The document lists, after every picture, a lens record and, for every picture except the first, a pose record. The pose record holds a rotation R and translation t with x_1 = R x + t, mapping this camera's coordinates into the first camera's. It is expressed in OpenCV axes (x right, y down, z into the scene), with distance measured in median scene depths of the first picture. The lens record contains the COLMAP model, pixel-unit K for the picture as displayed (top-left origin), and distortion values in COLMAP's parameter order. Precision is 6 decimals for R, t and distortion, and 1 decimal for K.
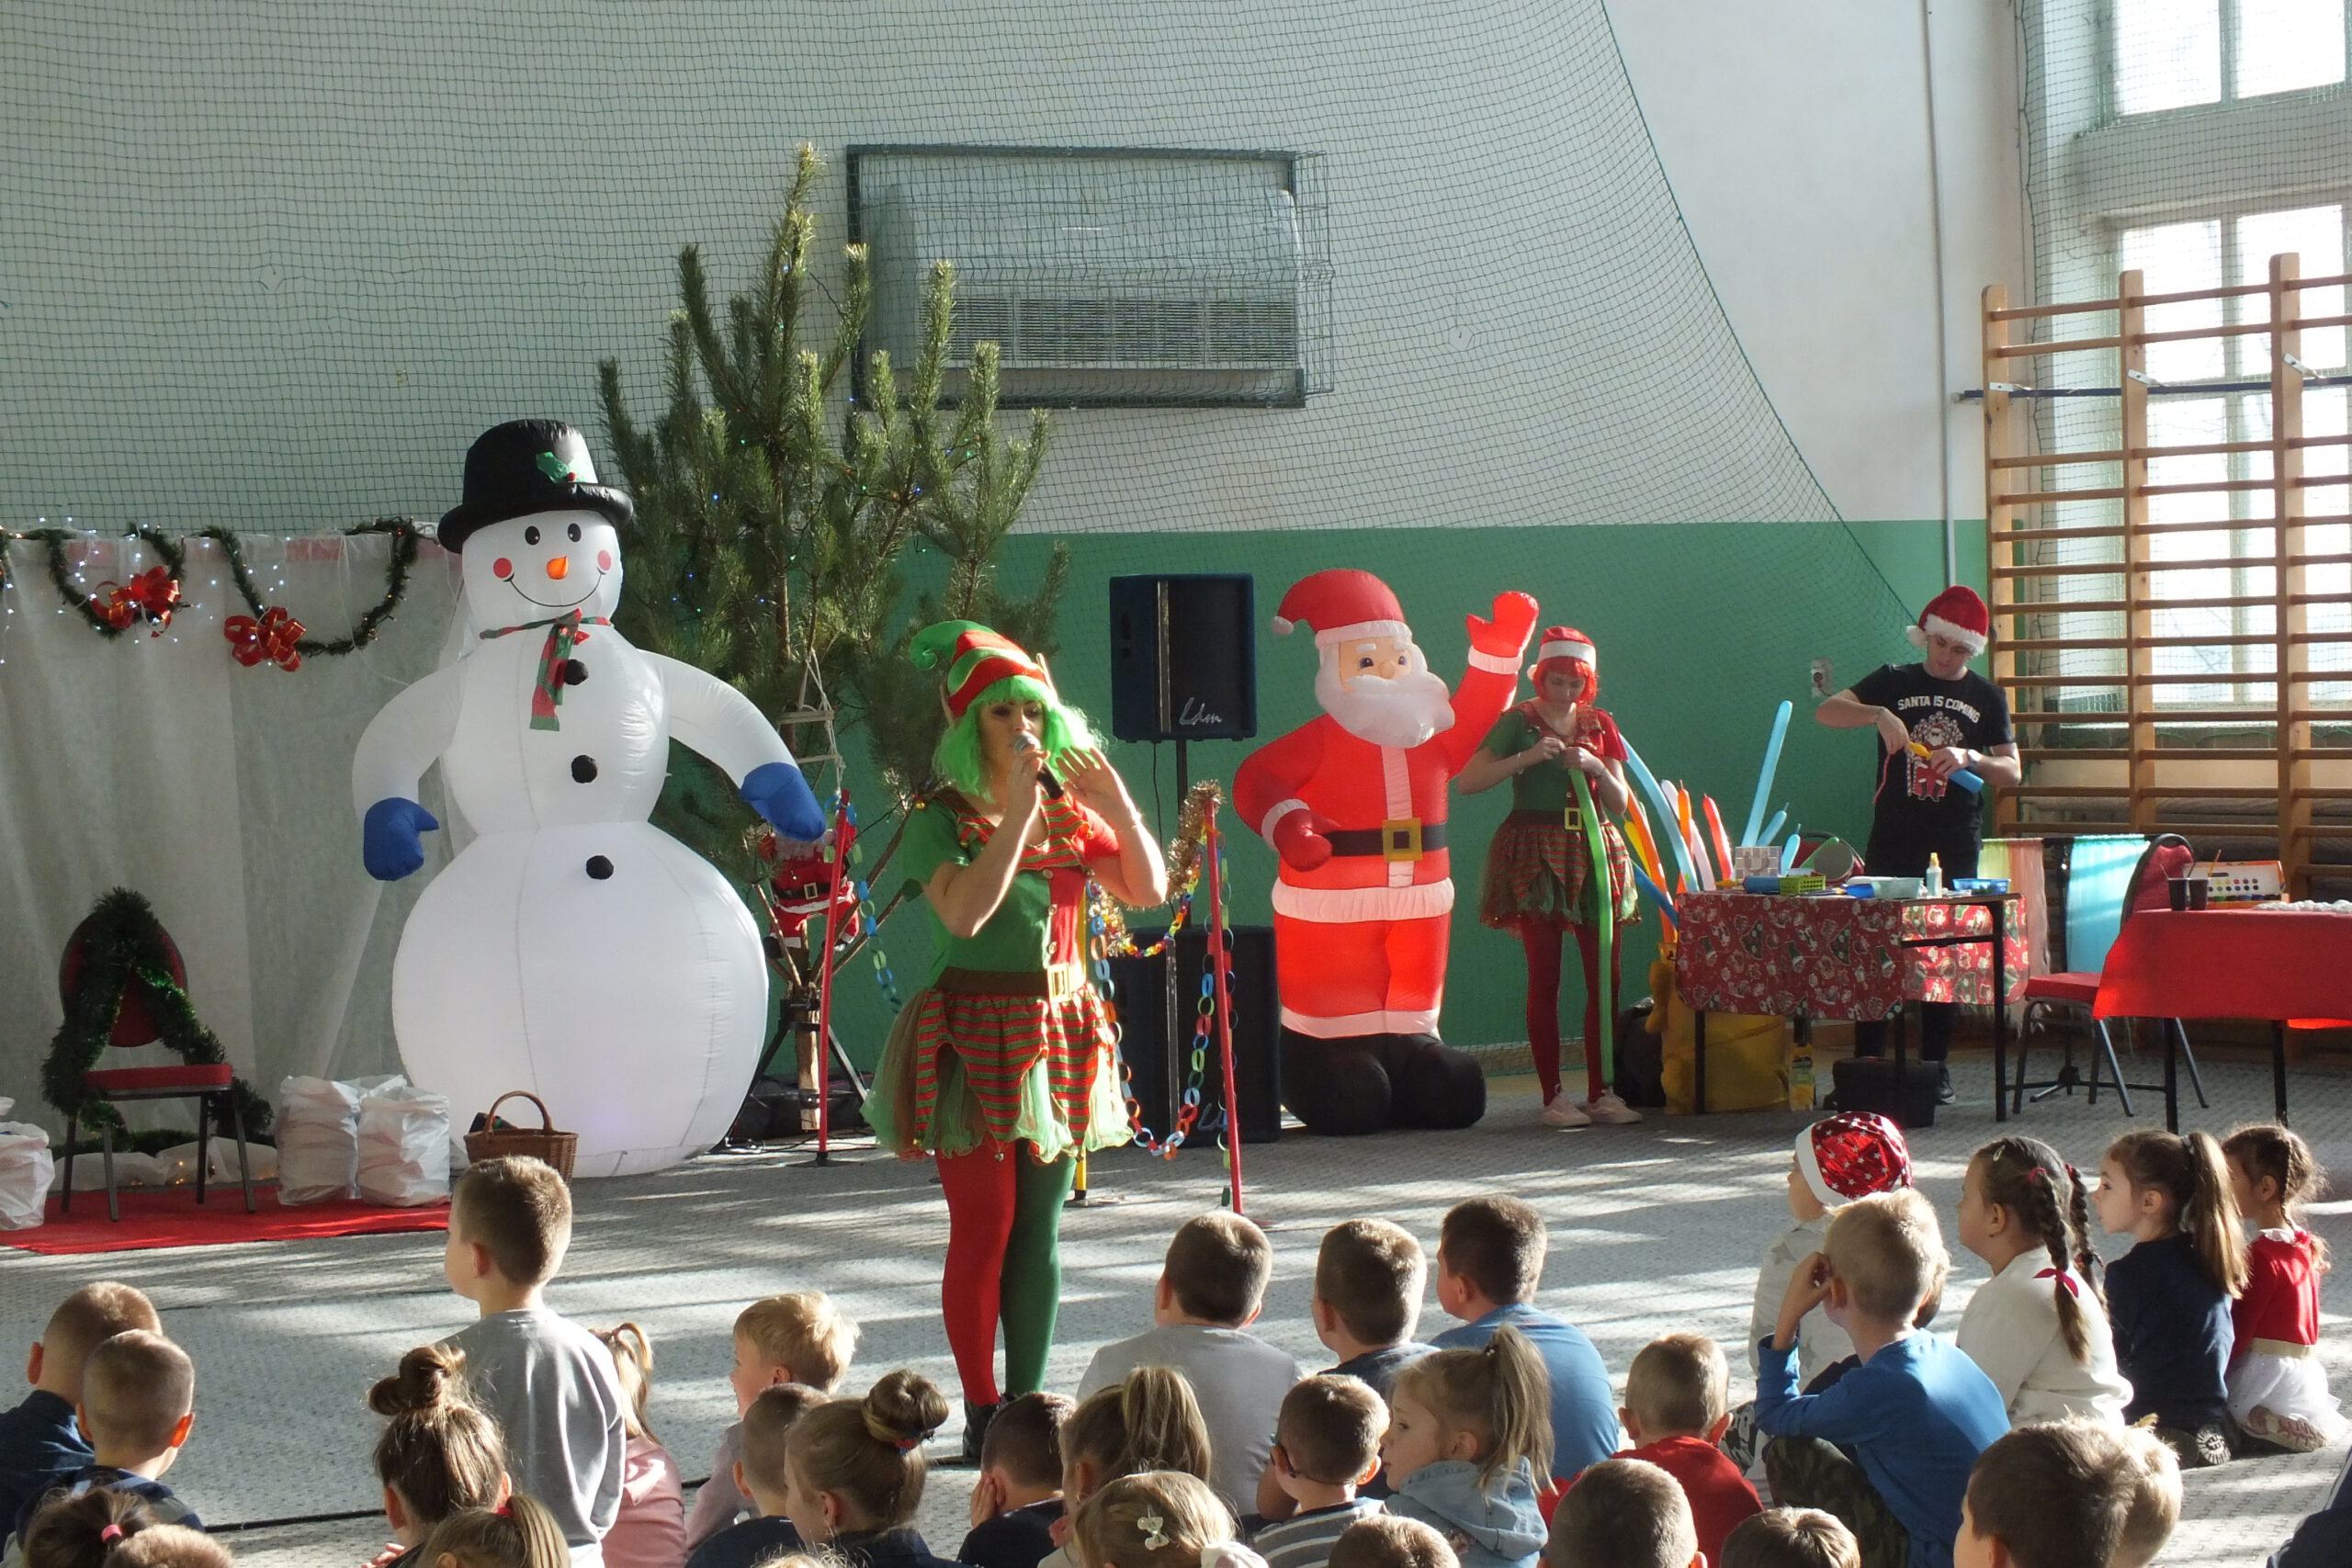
lens RADIAL K [[5134.6, 0, 1175.5], [0, 5134.6, 785.2], [0, 0, 1]] dist [-0.220900, 0.000000]
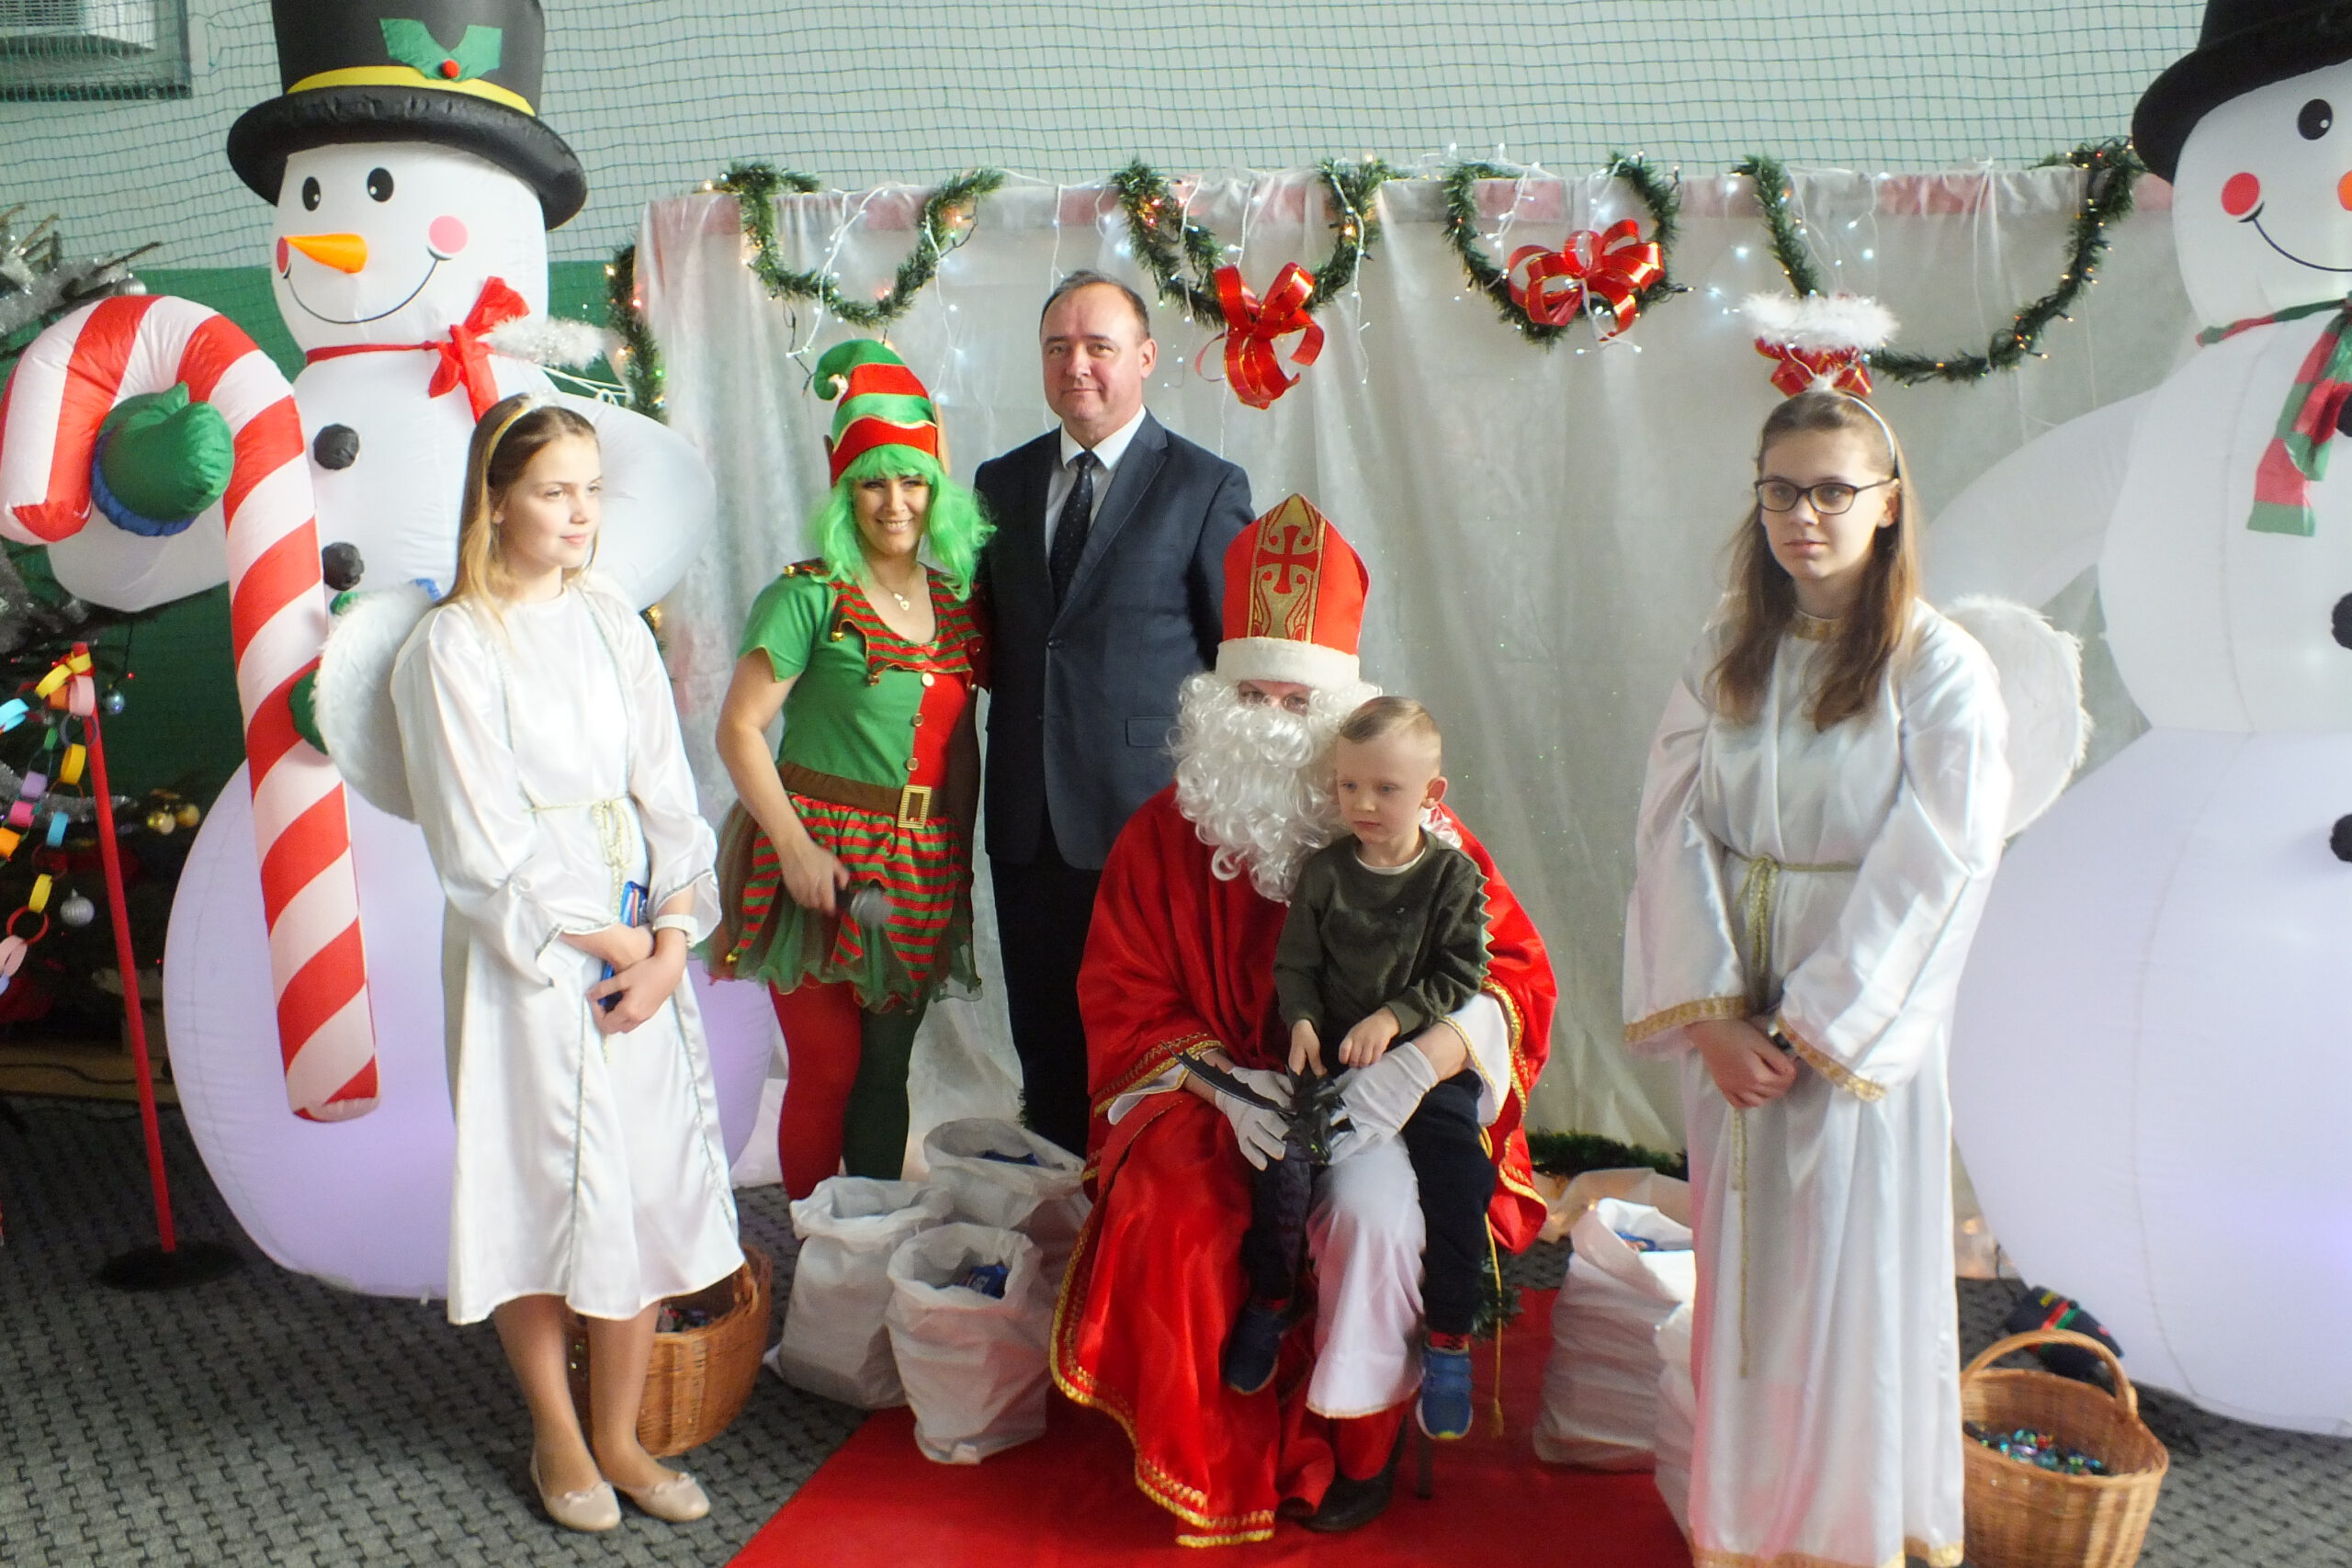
lens RADIAL K [[2190.8, 0, 1146.7], [0, 2190.8, 825.5], [0, 0, 1]] dist [-0.038159, 0.000000]
pose [[0.742224, 0.136613, -0.656080, -0.064708], [-0.038557, 0.986085, 0.161709, -0.012307], [0.669042, -0.094728, 0.737163, 0.759787]]
